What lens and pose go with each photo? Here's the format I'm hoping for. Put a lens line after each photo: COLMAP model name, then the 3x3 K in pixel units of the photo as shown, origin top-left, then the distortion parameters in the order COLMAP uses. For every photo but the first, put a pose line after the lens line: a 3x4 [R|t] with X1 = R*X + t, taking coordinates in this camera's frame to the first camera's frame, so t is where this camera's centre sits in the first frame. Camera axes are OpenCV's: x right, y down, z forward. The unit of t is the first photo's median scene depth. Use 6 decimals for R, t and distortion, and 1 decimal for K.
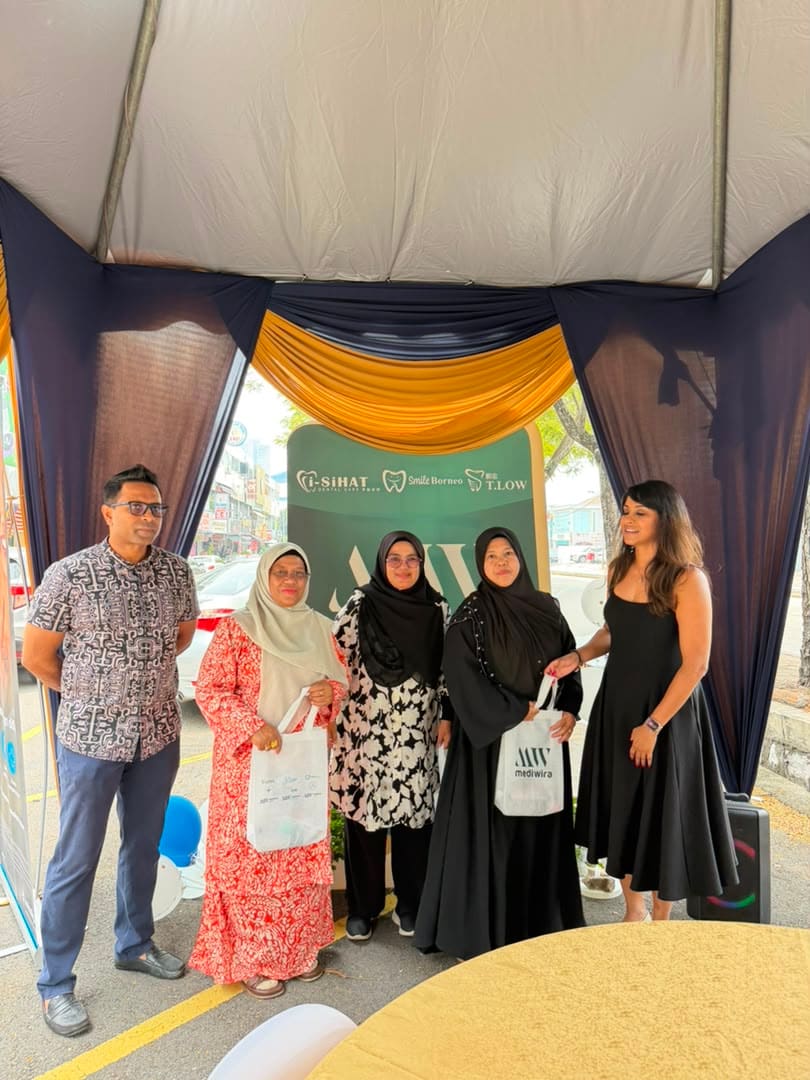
lens RADIAL K [[771.1, 0, 402.5], [0, 771.1, 538.3], [0, 0, 1]] dist [0.076085, -0.099962]
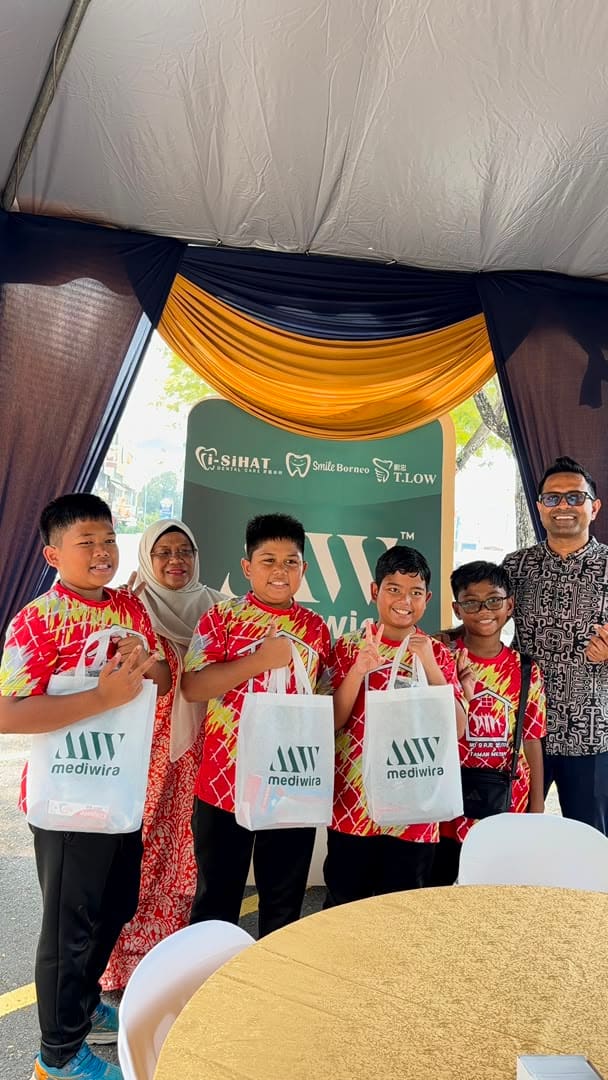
lens RADIAL K [[902.6, 0, 304.0], [0, 902.6, 540.0], [0, 0, 1]] dist [0.113459, -0.190338]
pose [[0.996969, 0.073903, 0.024304, -0.023443], [-0.074222, 0.997163, 0.012500, 0.003364], [-0.023311, -0.014266, 0.999626, -0.115646]]
